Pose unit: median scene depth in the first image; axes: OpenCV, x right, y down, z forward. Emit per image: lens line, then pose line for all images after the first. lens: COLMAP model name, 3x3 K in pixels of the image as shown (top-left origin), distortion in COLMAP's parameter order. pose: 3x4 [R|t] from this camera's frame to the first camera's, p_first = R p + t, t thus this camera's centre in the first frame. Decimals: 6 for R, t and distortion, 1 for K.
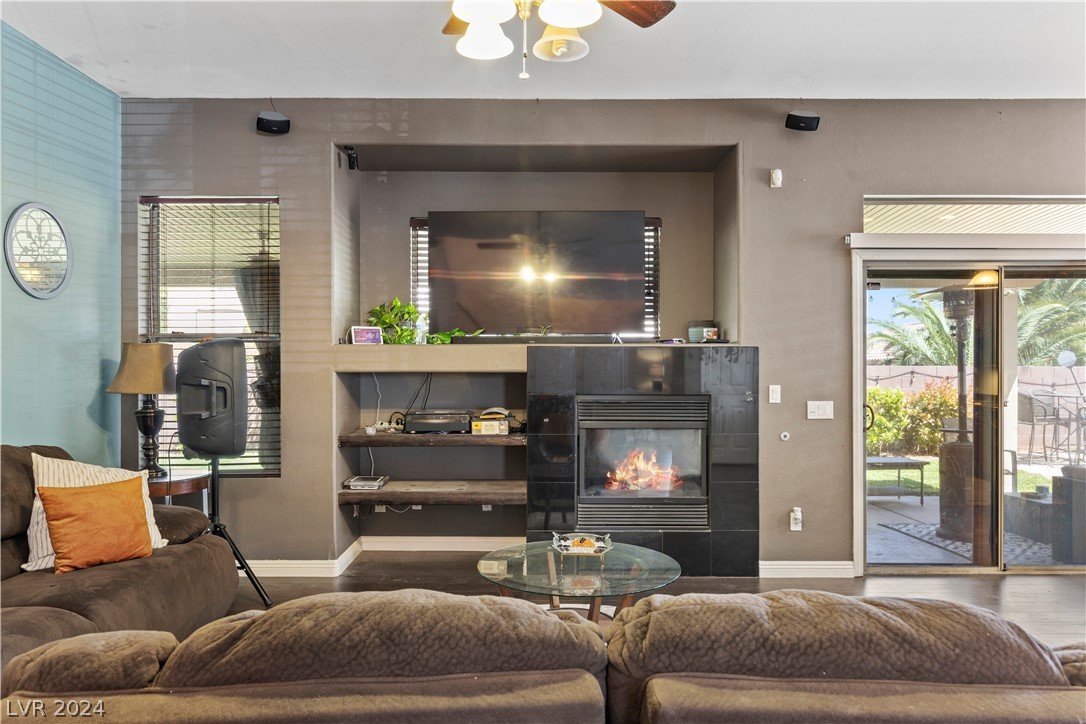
lens RADIAL K [[732.7, 0, 540.6], [0, 732.7, 374.1], [0, 0, 1]] dist [0.003384, 0.001977]
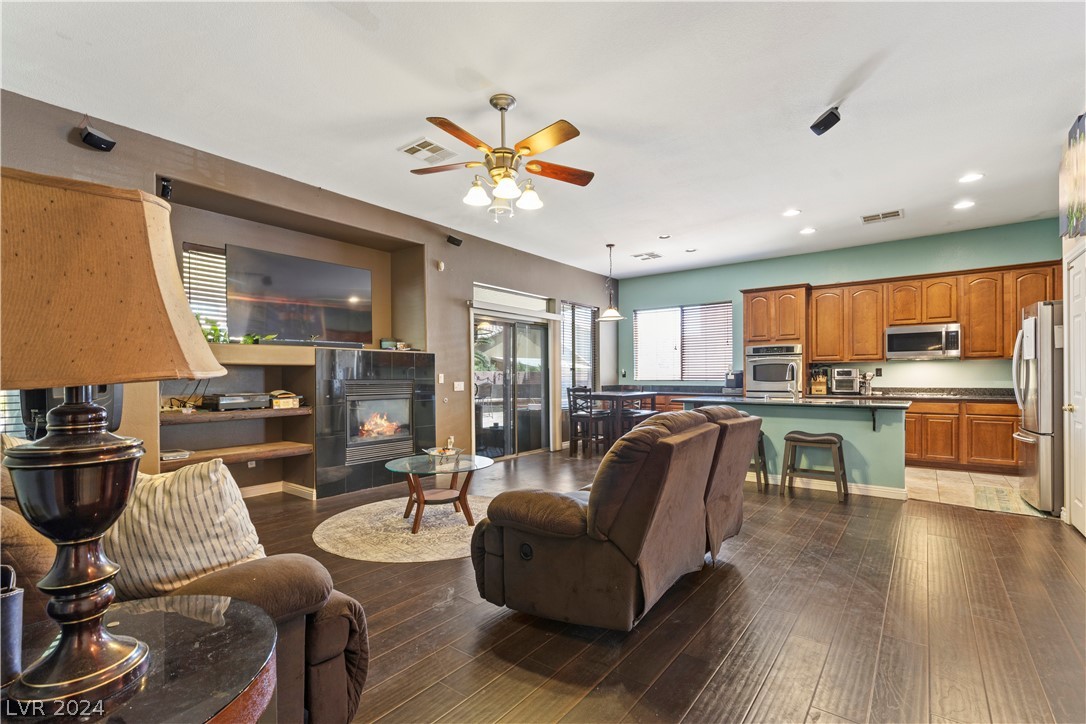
lens RADIAL K [[494.5, 0, 543.1], [0, 494.5, 381.0], [0, 0, 1]] dist [0.003615, 0.000180]
pose [[0.609252, -0.011257, 0.792897, -0.543828], [0.007453, 0.999936, 0.008470, 0.024341], [-0.792941, 0.000749, 0.609297, -0.002057]]
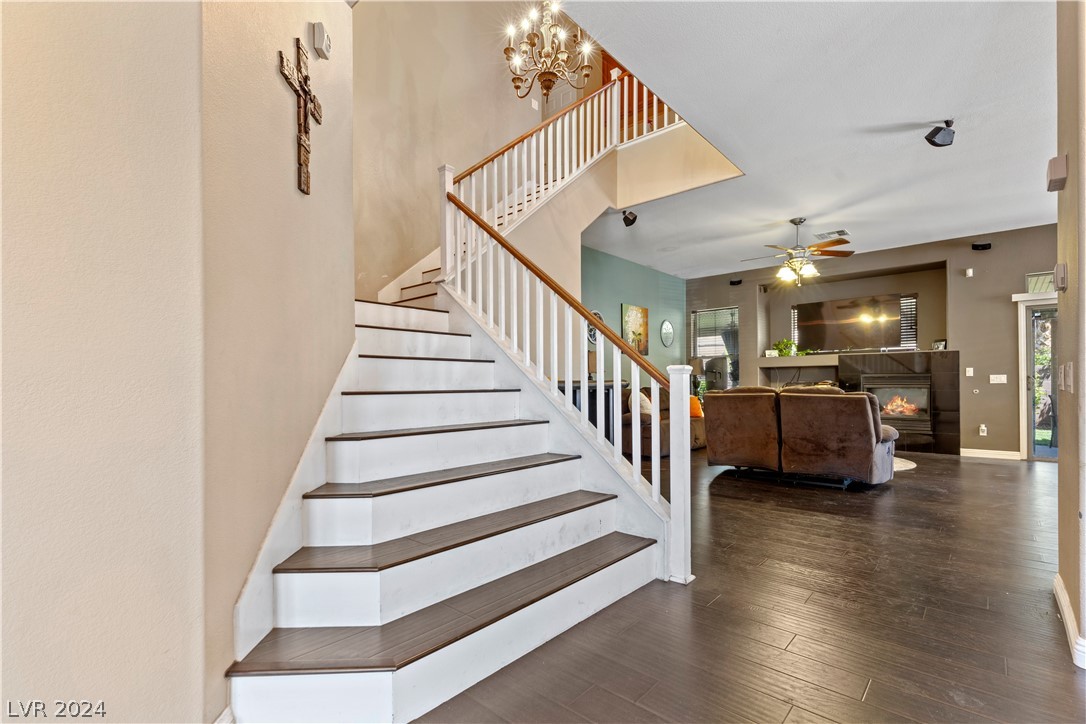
lens RADIAL K [[494.5, 0, 543.1], [0, 494.5, 381.0], [0, 0, 1]] dist [0.003615, 0.000180]
pose [[0.747870, -0.008278, -0.663794, 0.347730], [0.005747, 0.999966, -0.005996, 0.054572], [0.663821, 0.000670, 0.747891, -0.933077]]
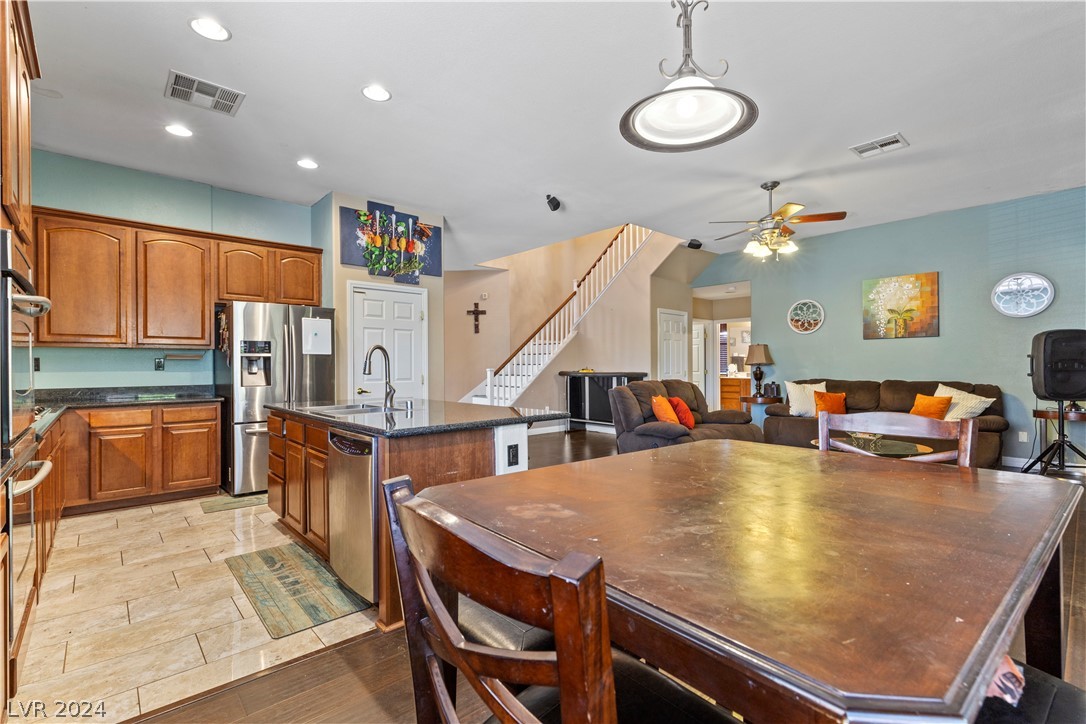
lens RADIAL K [[489.8, 0, 538.7], [0, 489.8, 364.5], [0, 0, 1]] dist [0.001844, -0.000080]
pose [[-0.740155, 0.001041, -0.672435, 1.086756], [0.004039, 0.999988, -0.002898, 0.025679], [0.672424, -0.004861, -0.740150, 0.932646]]
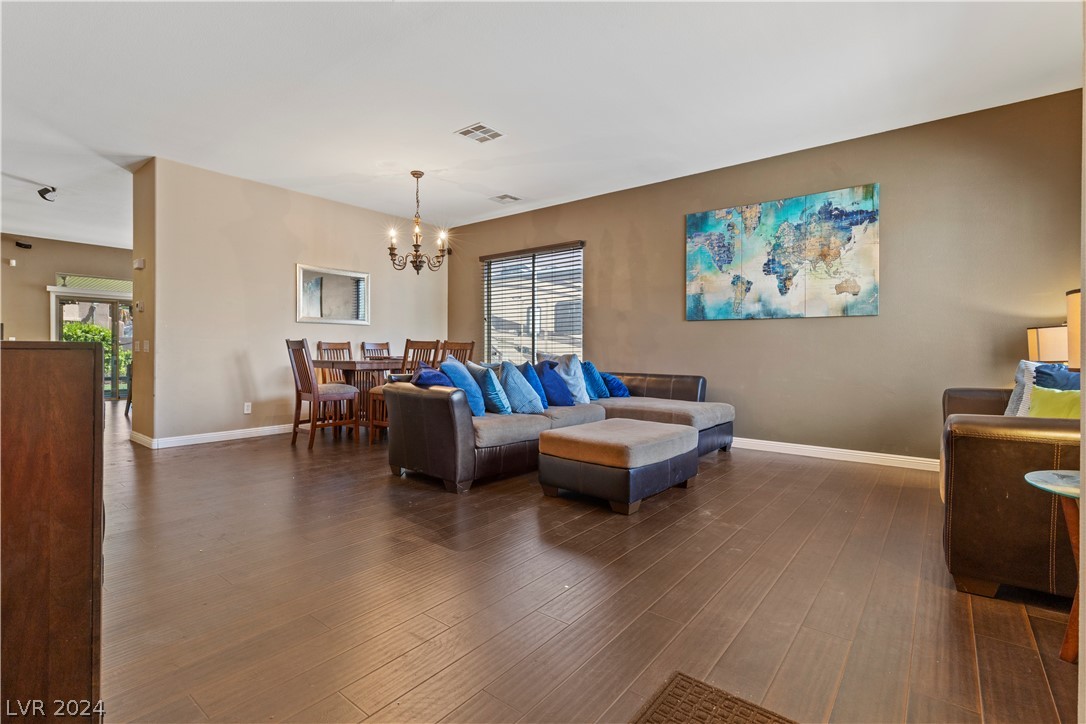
lens RADIAL K [[505.6, 0, 534.7], [0, 505.6, 351.8], [0, 0, 1]] dist [0.003828, -0.000419]
pose [[0.622342, 0.000271, 0.782745, 0.048242], [-0.003238, 0.999992, 0.002229, 0.057526], [-0.782739, -0.003921, 0.622338, -1.727790]]
